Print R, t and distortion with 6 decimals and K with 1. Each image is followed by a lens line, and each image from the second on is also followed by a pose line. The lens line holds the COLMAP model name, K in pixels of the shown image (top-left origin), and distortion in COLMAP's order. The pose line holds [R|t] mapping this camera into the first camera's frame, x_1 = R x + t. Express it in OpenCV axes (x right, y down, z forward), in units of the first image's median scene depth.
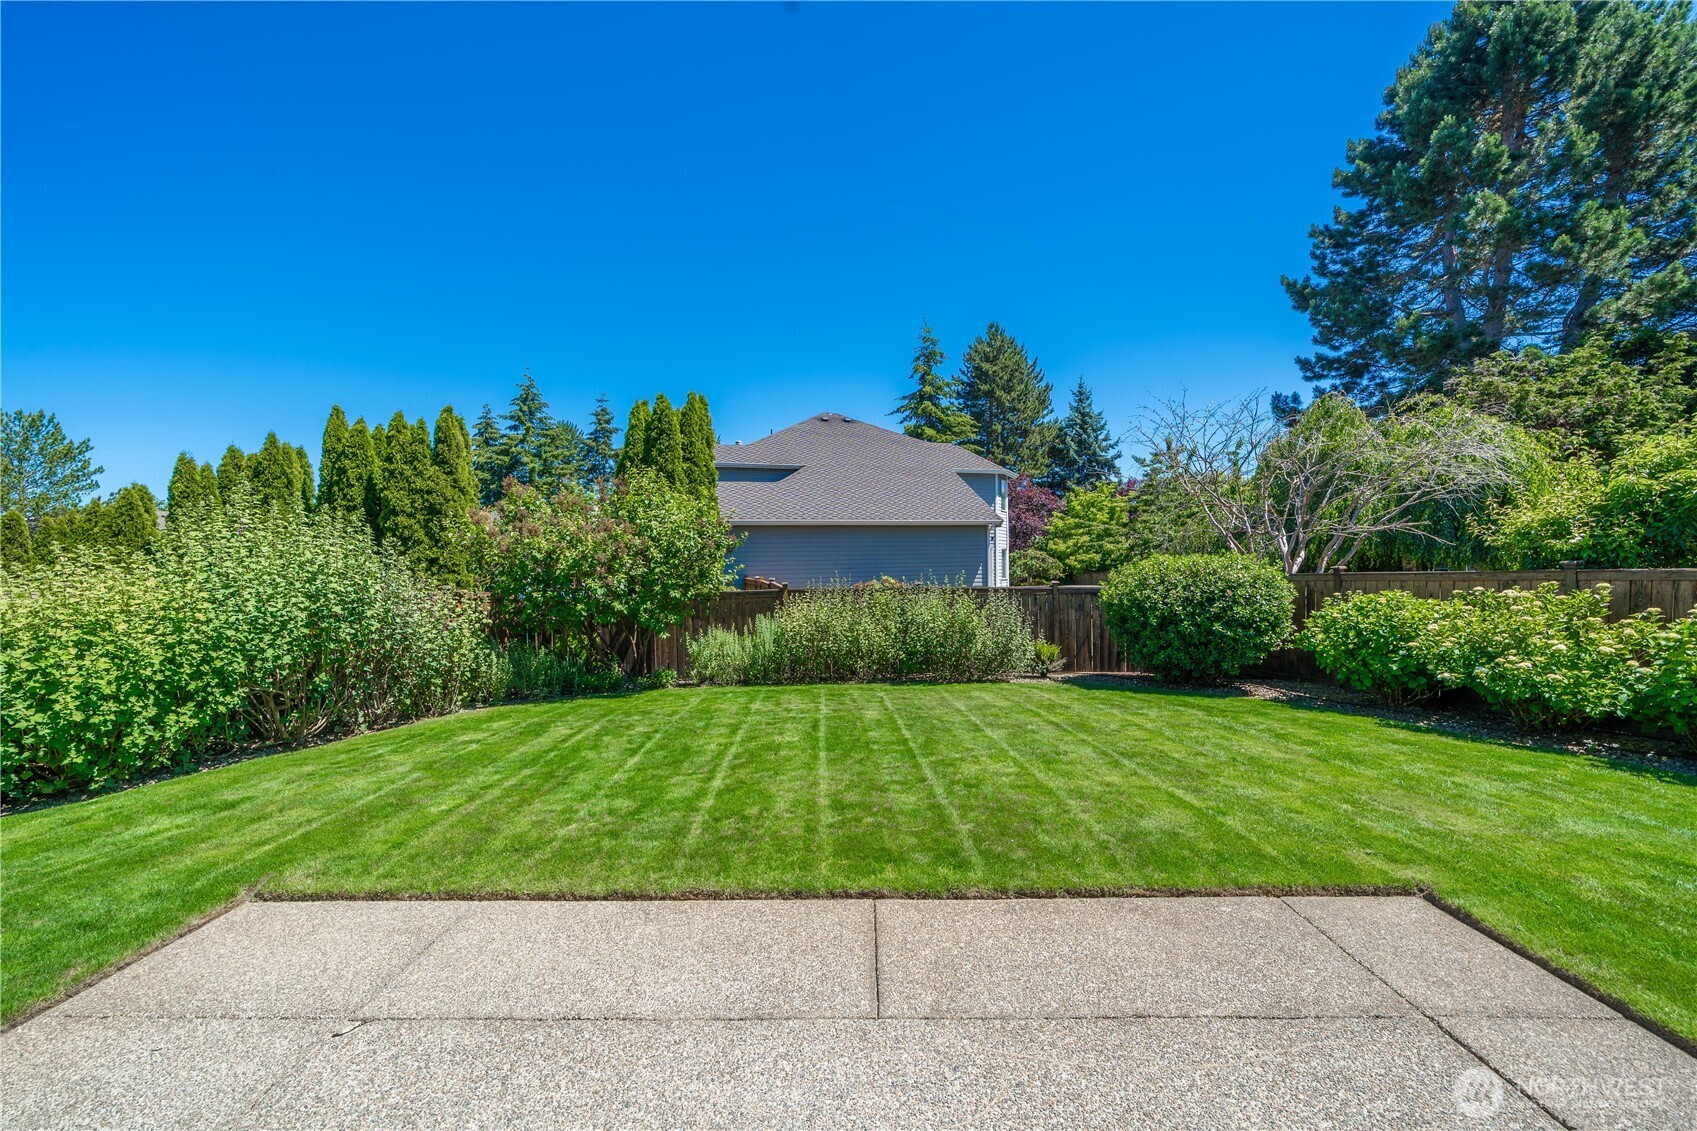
lens RADIAL K [[629.5, 0, 841.3], [0, 629.5, 563.1], [0, 0, 1]] dist [0.000716, -0.000692]
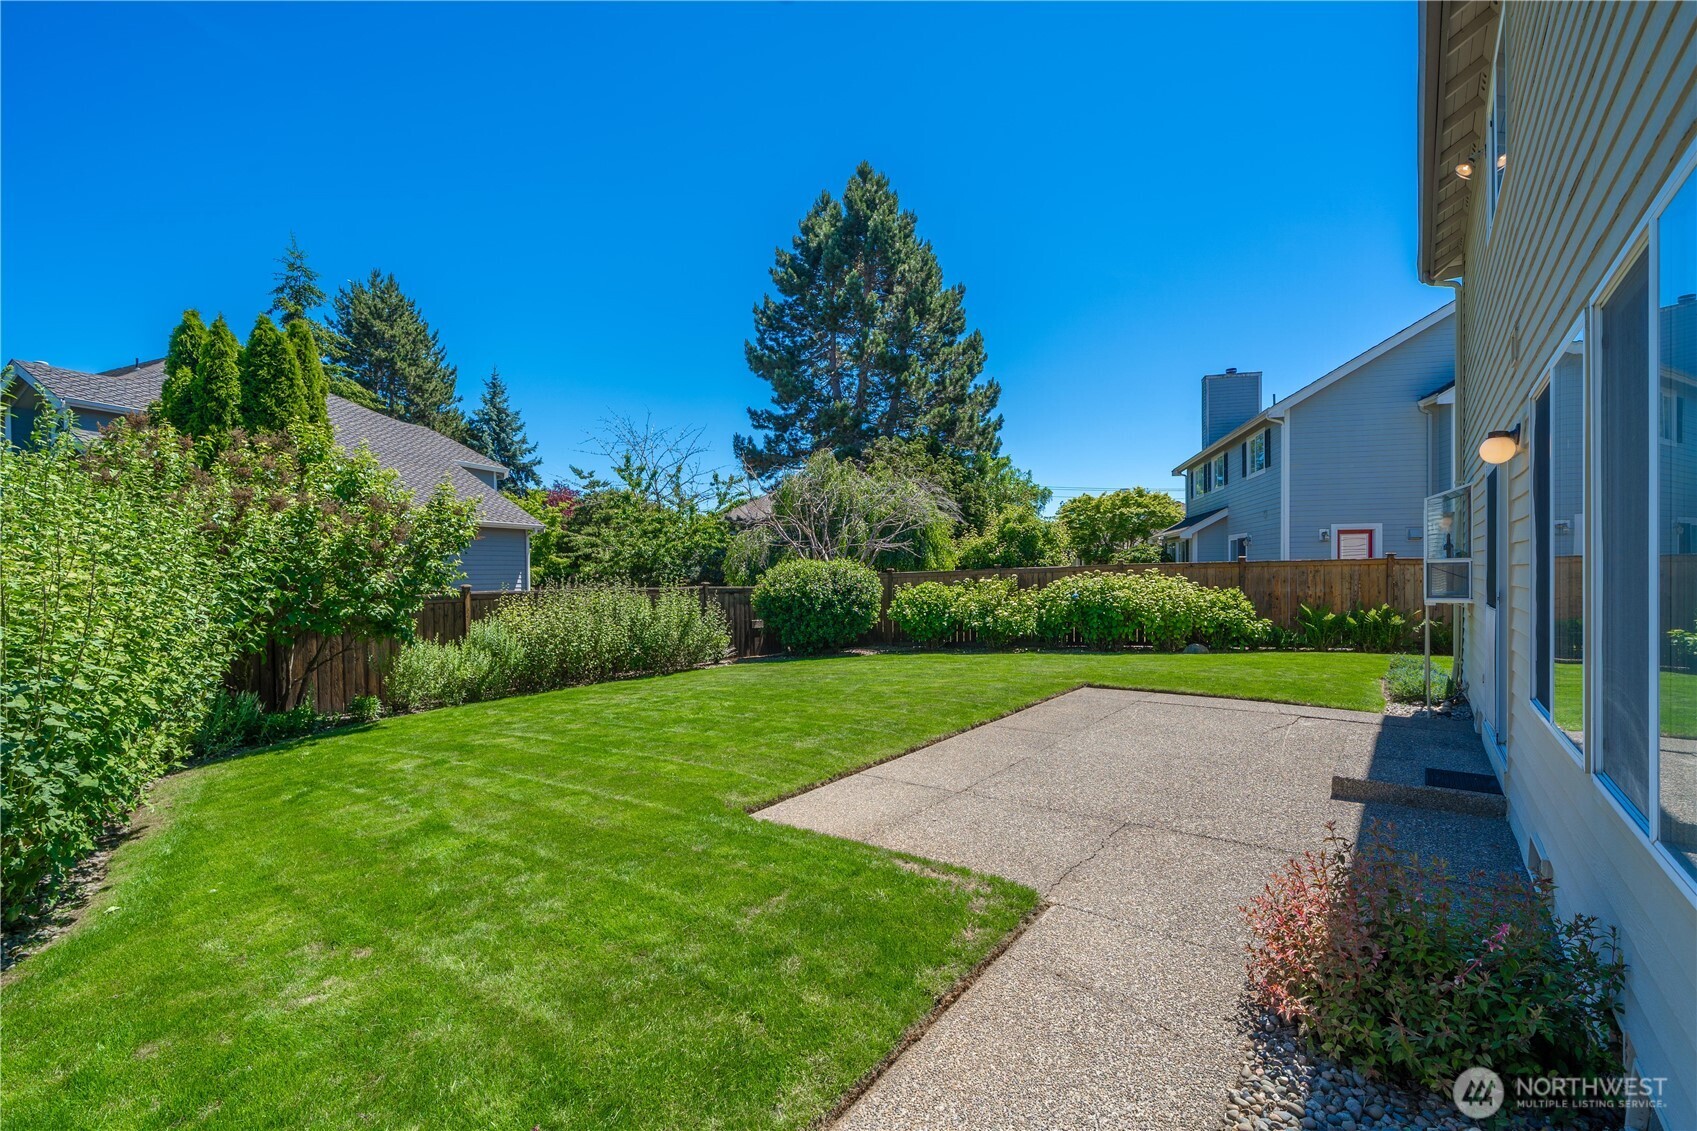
lens RADIAL K [[744.5, 0, 840.2], [0, 744.5, 569.3], [0, 0, 1]] dist [0.000719, -0.000467]
pose [[0.589775, 0.011755, 0.807482, -0.479274], [0.006113, 0.999800, -0.019019, 0.025190], [-0.807545, 0.016154, 0.589585, 0.005785]]
